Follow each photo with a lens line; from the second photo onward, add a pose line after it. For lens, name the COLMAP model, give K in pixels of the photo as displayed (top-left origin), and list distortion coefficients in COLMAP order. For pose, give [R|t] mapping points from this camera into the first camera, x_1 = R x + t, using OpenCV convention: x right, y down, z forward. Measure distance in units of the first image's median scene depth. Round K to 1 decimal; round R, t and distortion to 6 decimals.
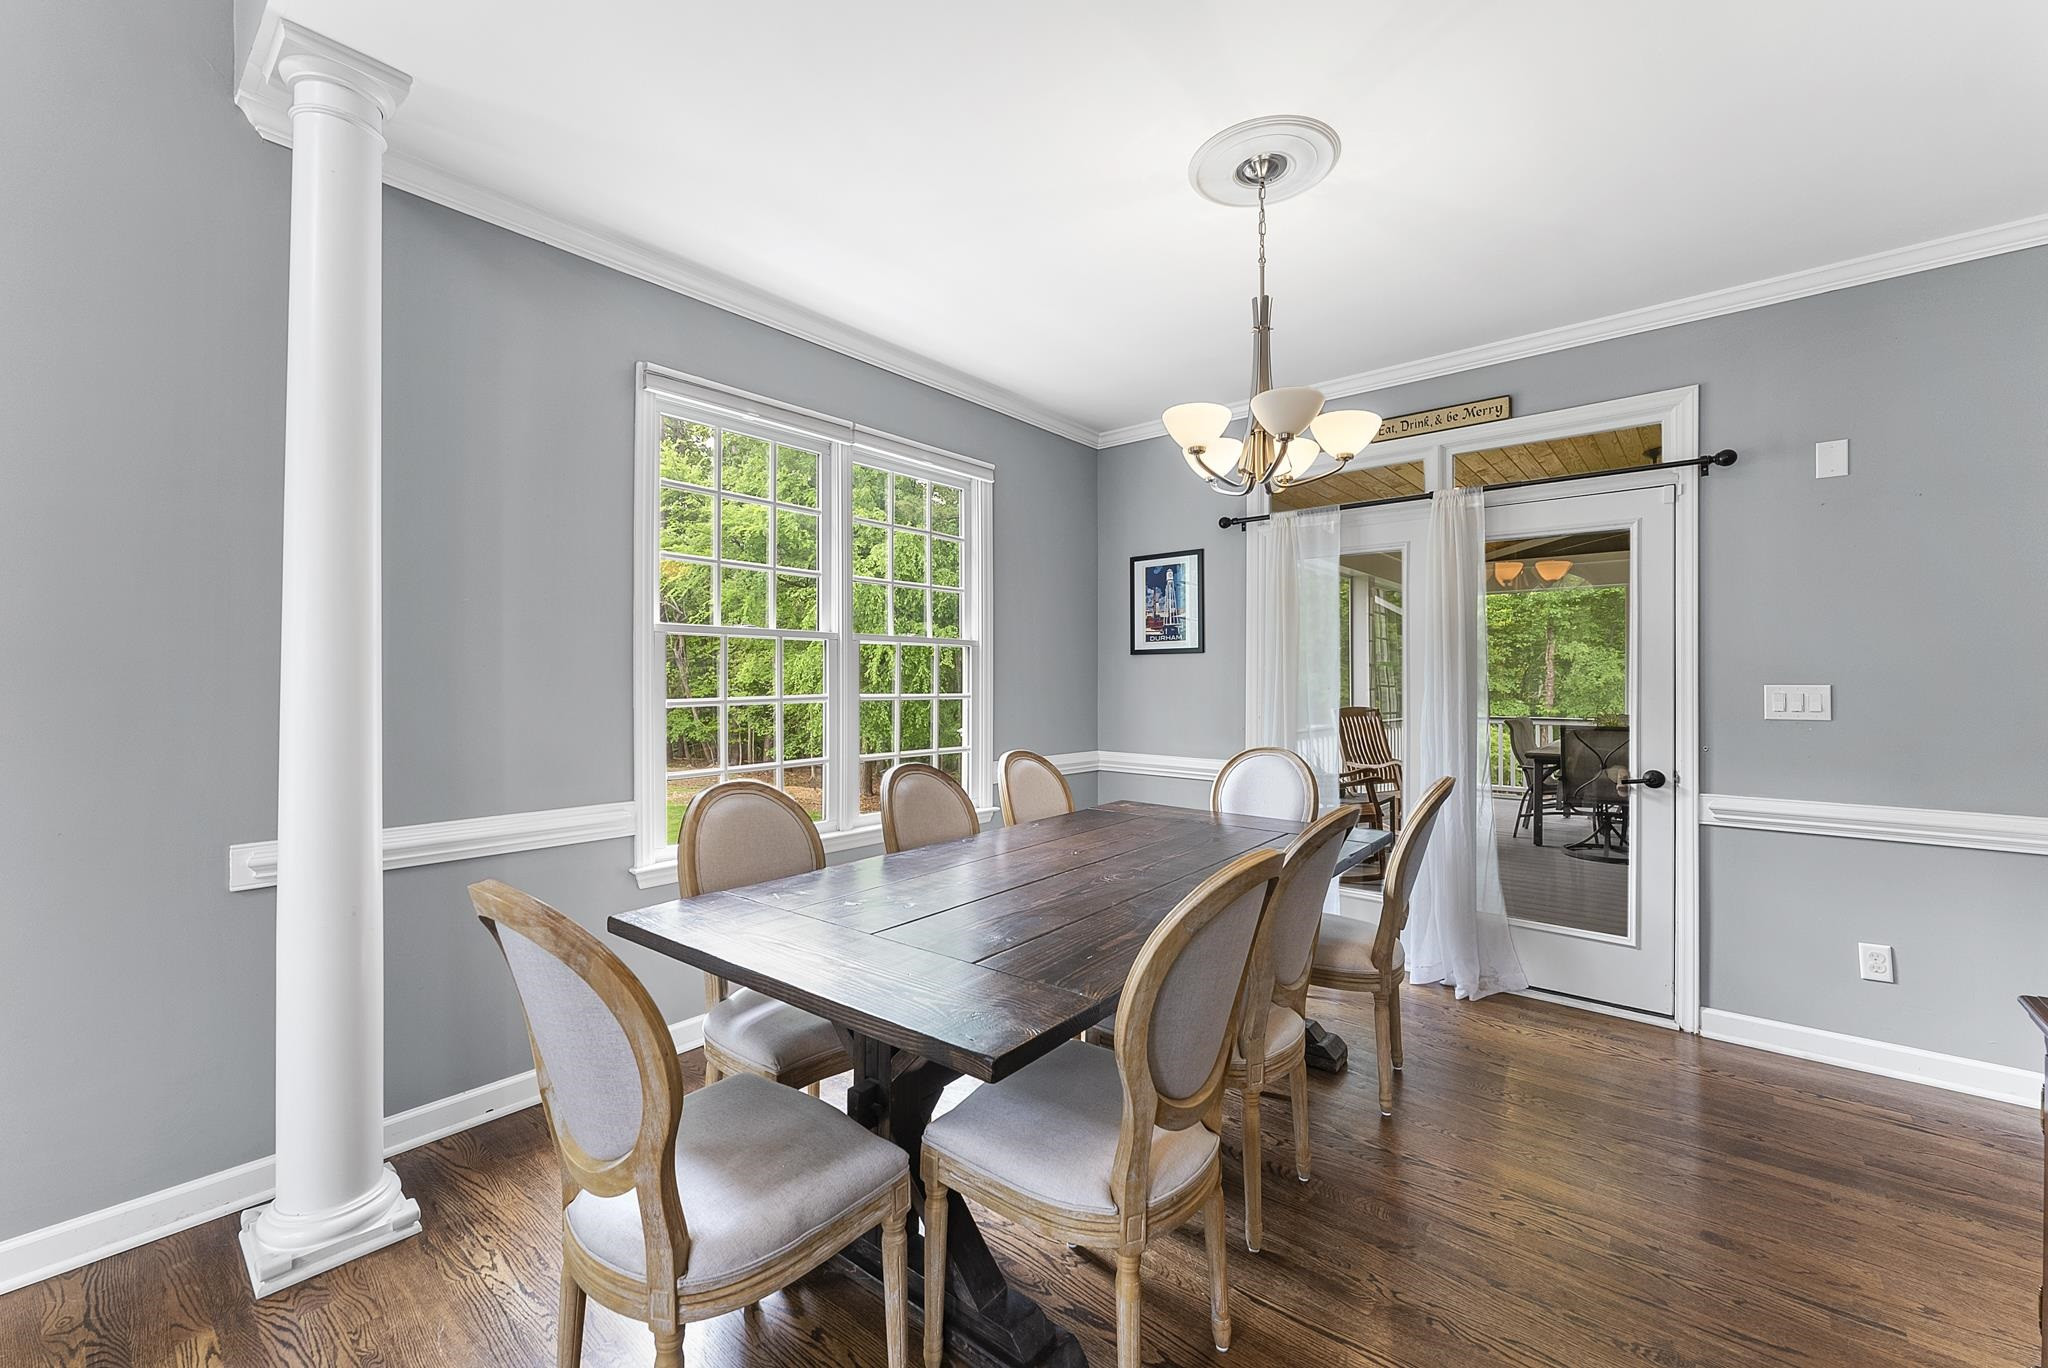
lens RADIAL K [[826.8, 0, 1031.9], [0, 826.8, 679.2], [0, 0, 1]] dist [0.000518, -0.000756]
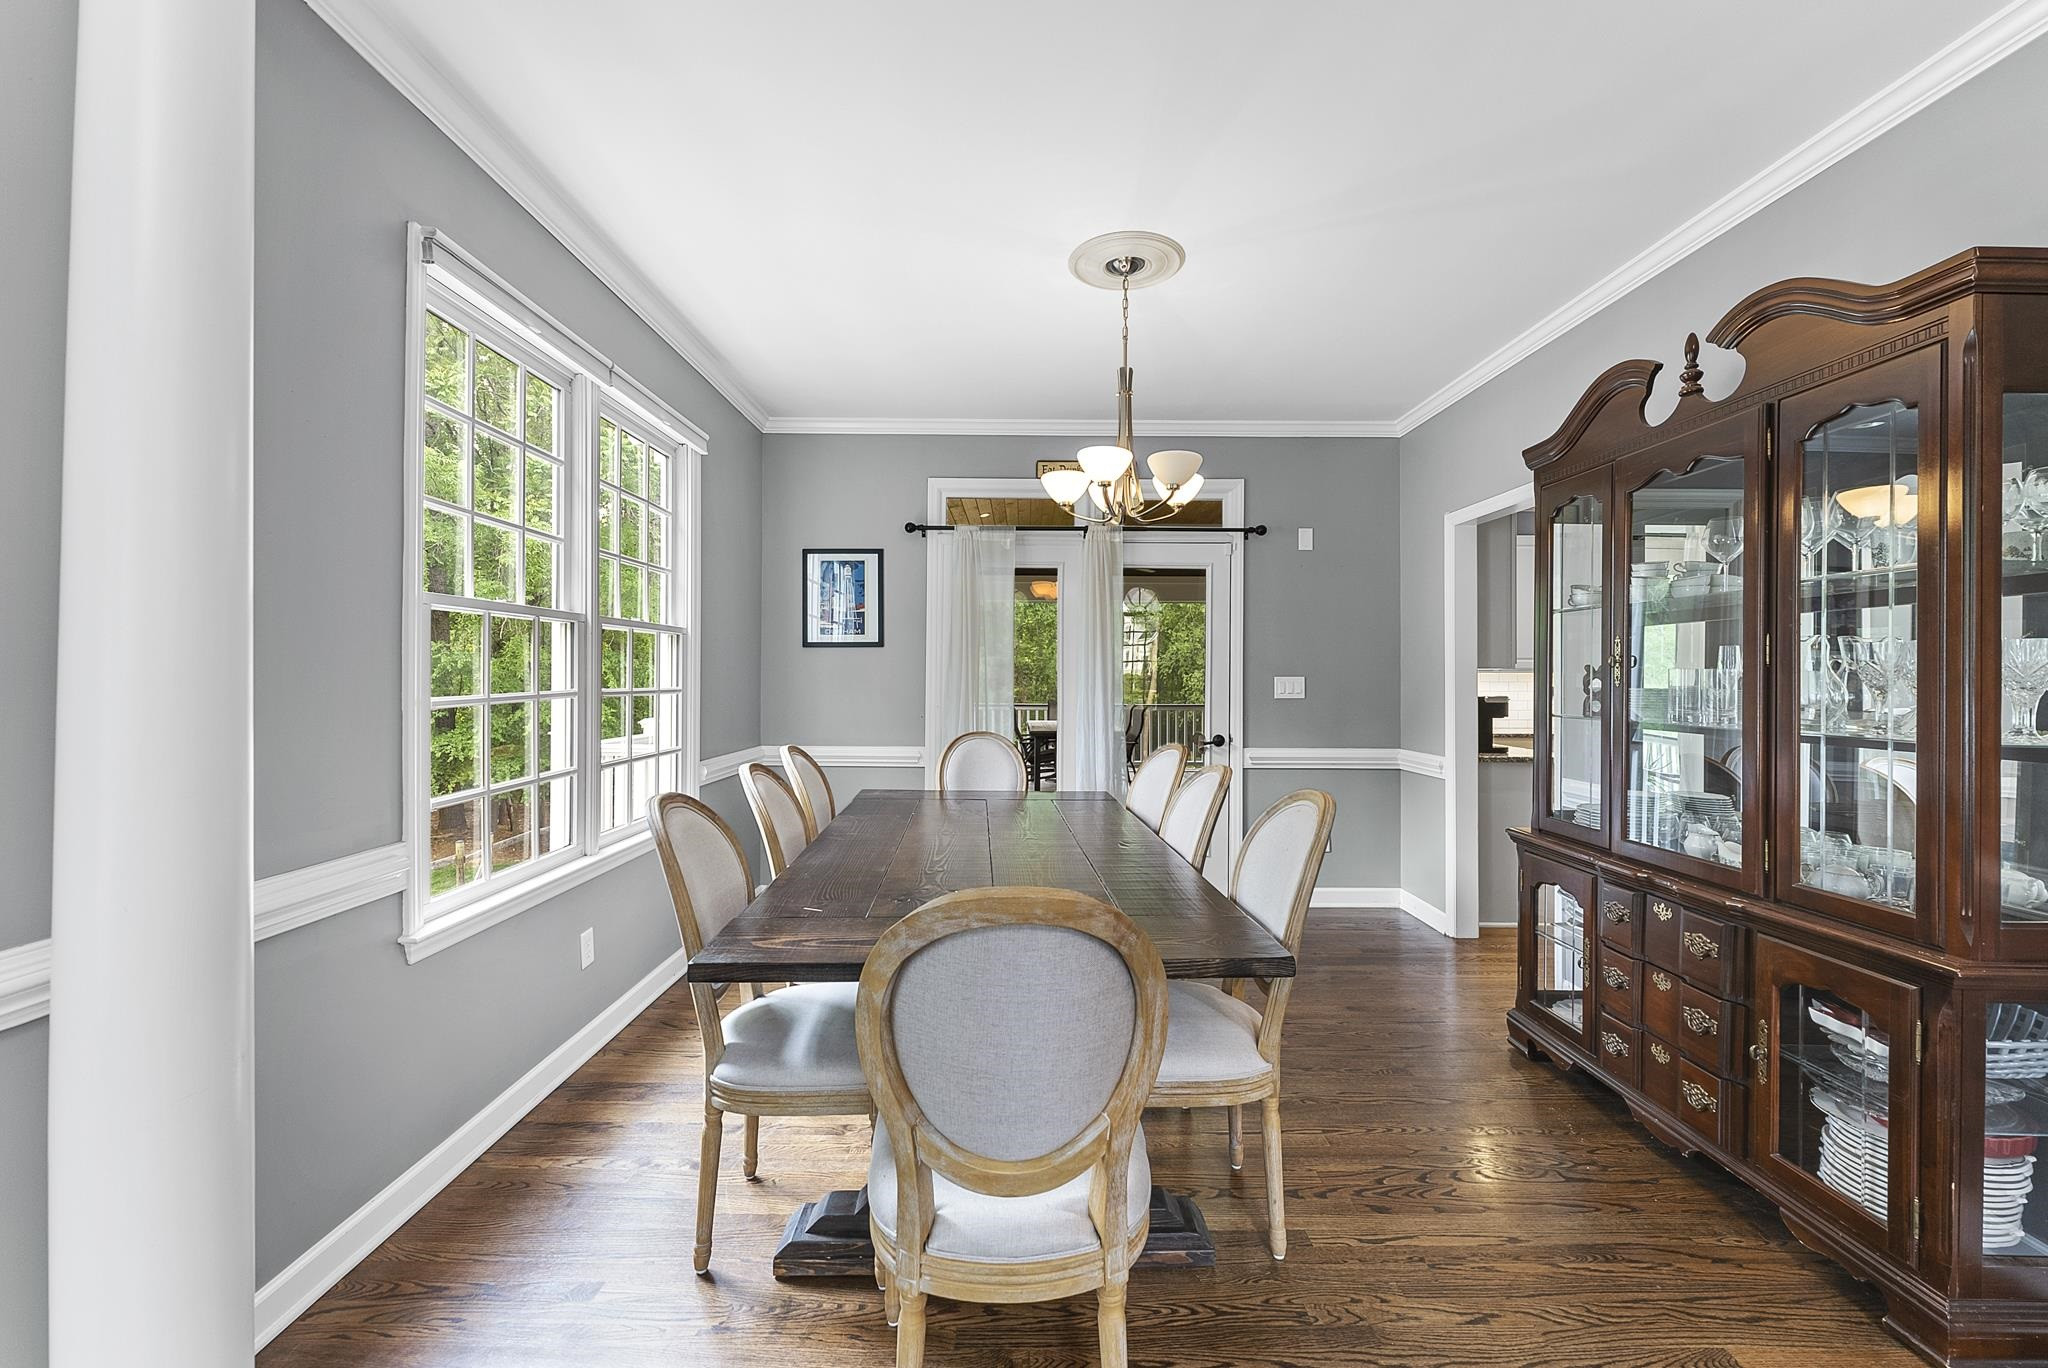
lens RADIAL K [[826.8, 0, 1024.5], [0, 826.8, 680.7], [0, 0, 1]] dist [0.000518, -0.000756]
pose [[0.767319, 0.001059, 0.641265, -0.473238], [-0.005093, 0.999977, 0.004441, 0.008926], [-0.641246, -0.006674, 0.767307, 0.092236]]
